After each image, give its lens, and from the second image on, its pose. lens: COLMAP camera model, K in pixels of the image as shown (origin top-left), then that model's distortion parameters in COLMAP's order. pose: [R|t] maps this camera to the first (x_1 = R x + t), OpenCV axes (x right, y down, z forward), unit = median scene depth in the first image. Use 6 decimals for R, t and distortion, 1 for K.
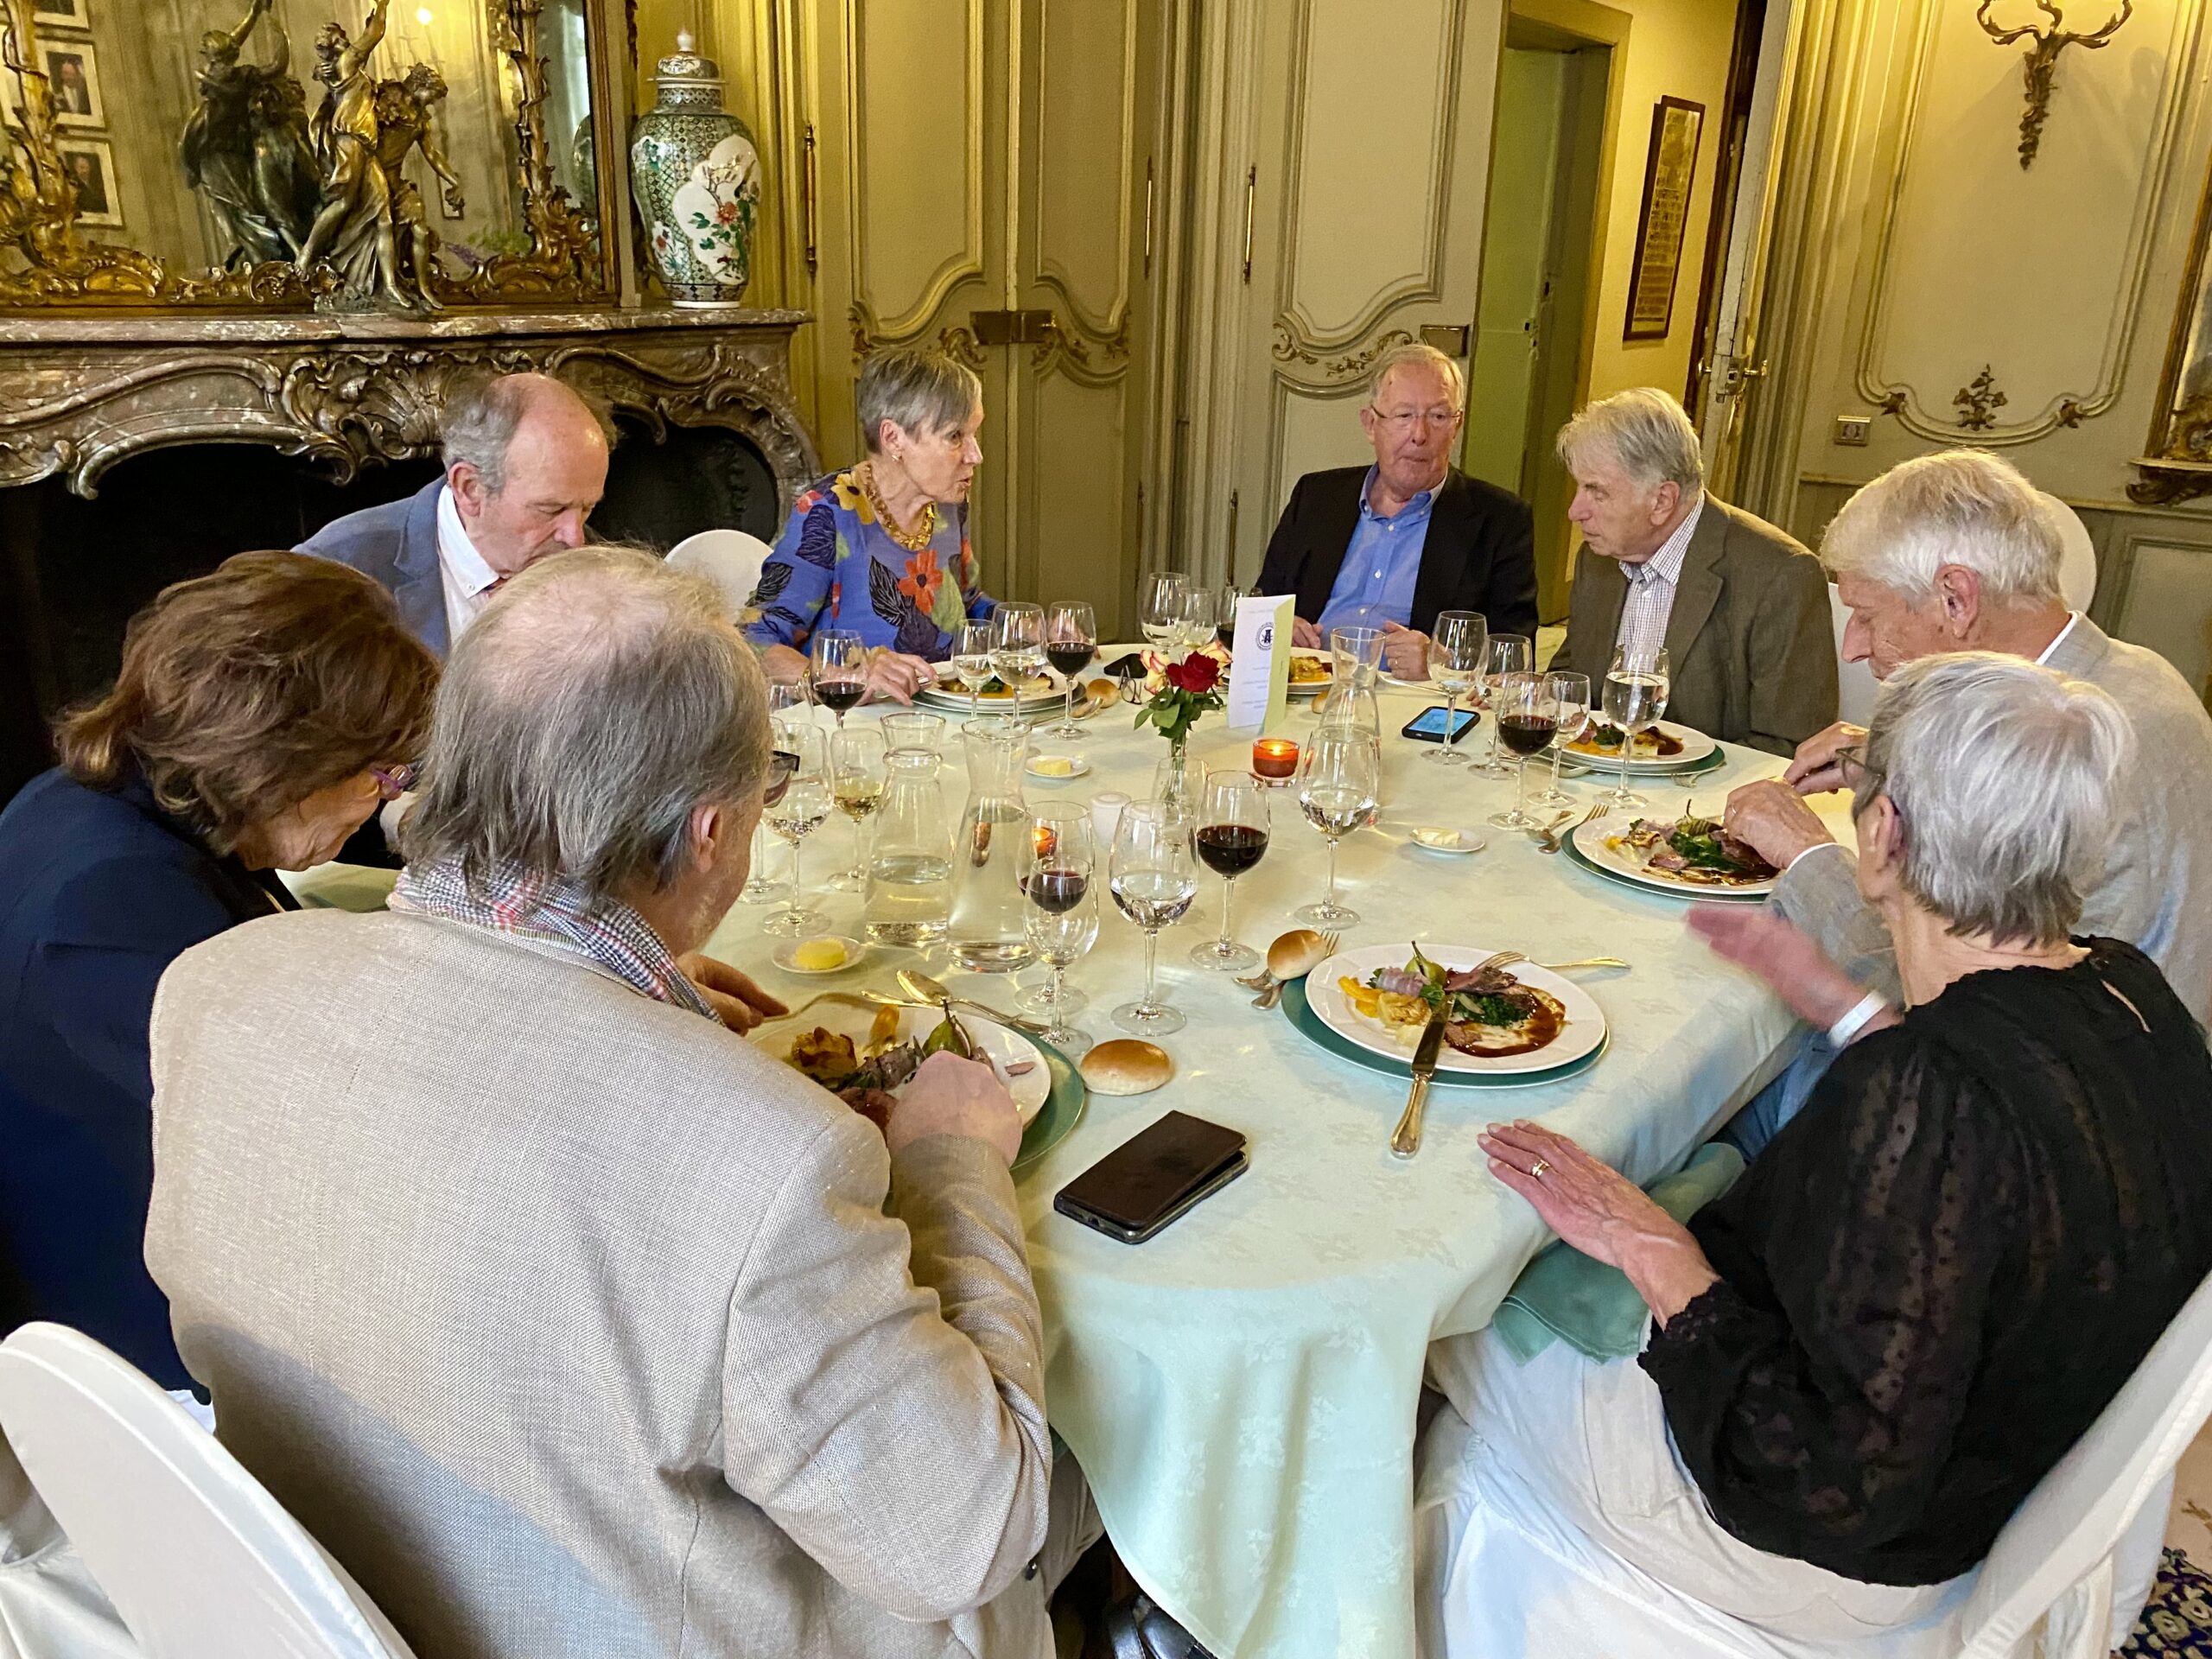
lens RADIAL K [[1676.0, 0, 1101.9], [0, 1676.0, 827.0], [0, 0, 1]] dist [0.013356, -0.007719]
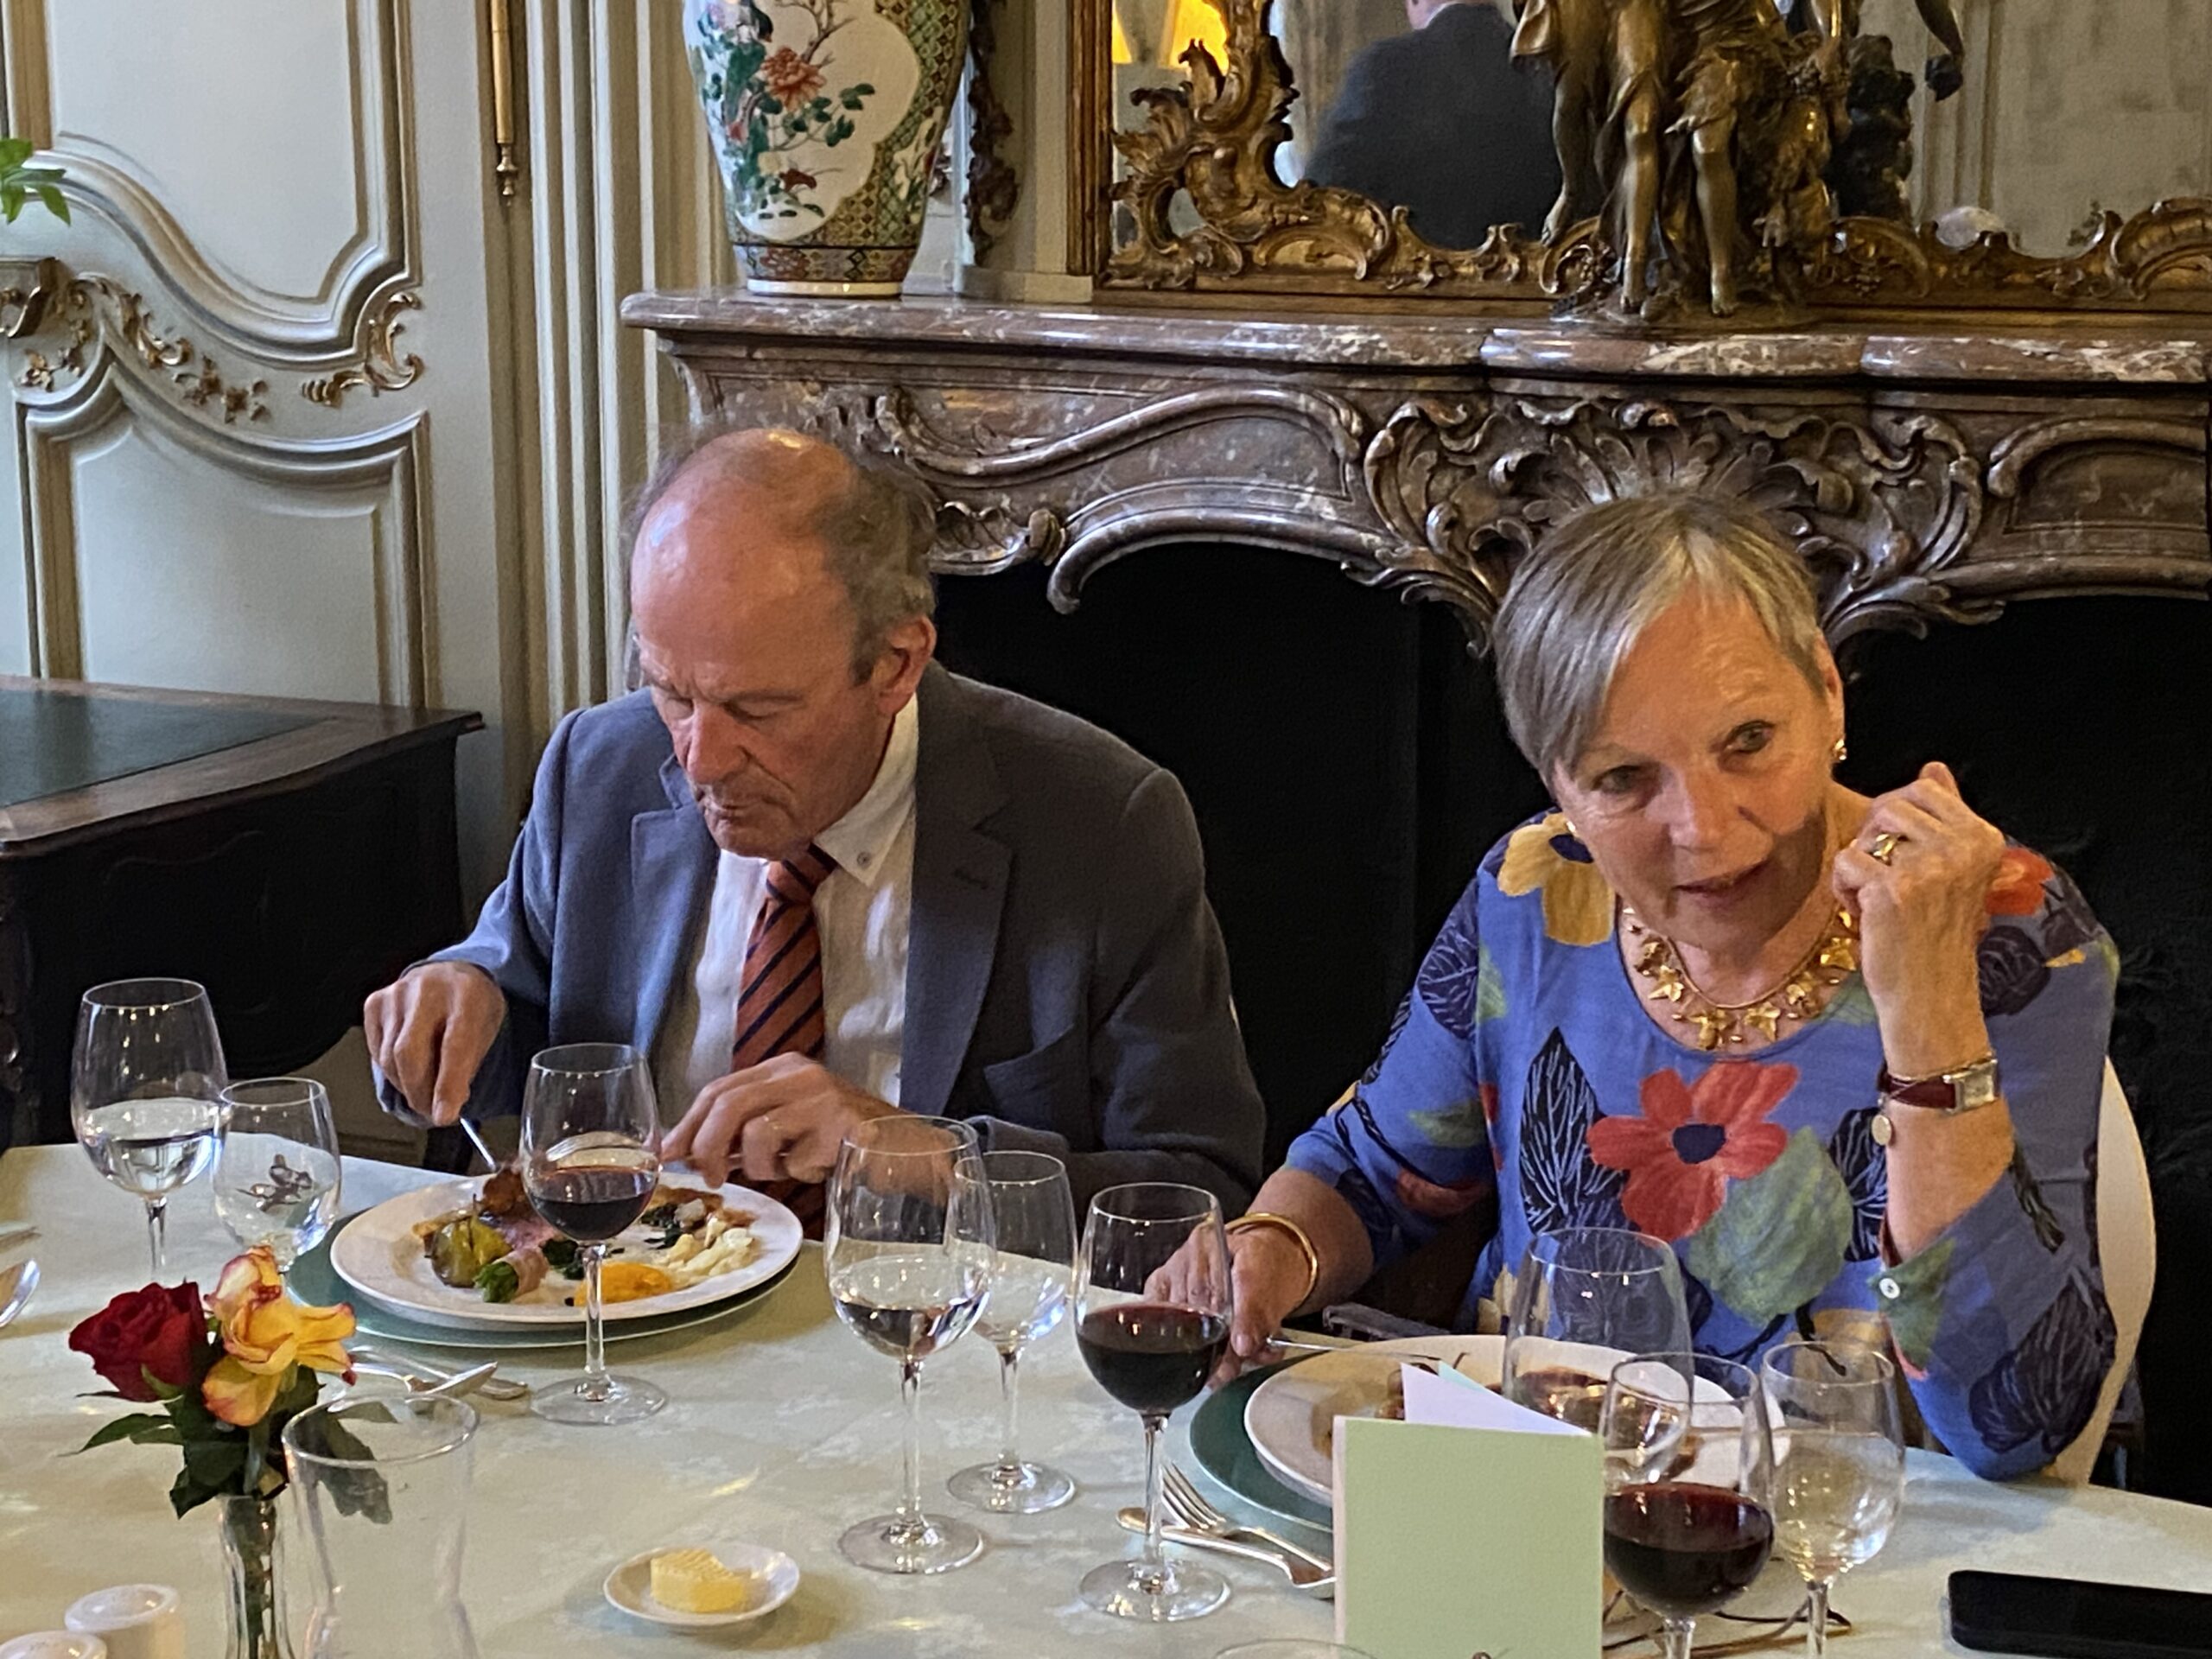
lens RADIAL K [[3682.9, 0, 1105.1], [0, 3682.9, 833.3], [0, 0, 1]] dist [0.152102, 0.000000]
pose [[0.143507, 0.155859, -0.977299, 0.618520], [-0.322987, 0.940824, 0.102614, -0.248805], [0.935460, 0.300929, 0.185355, 0.774643]]
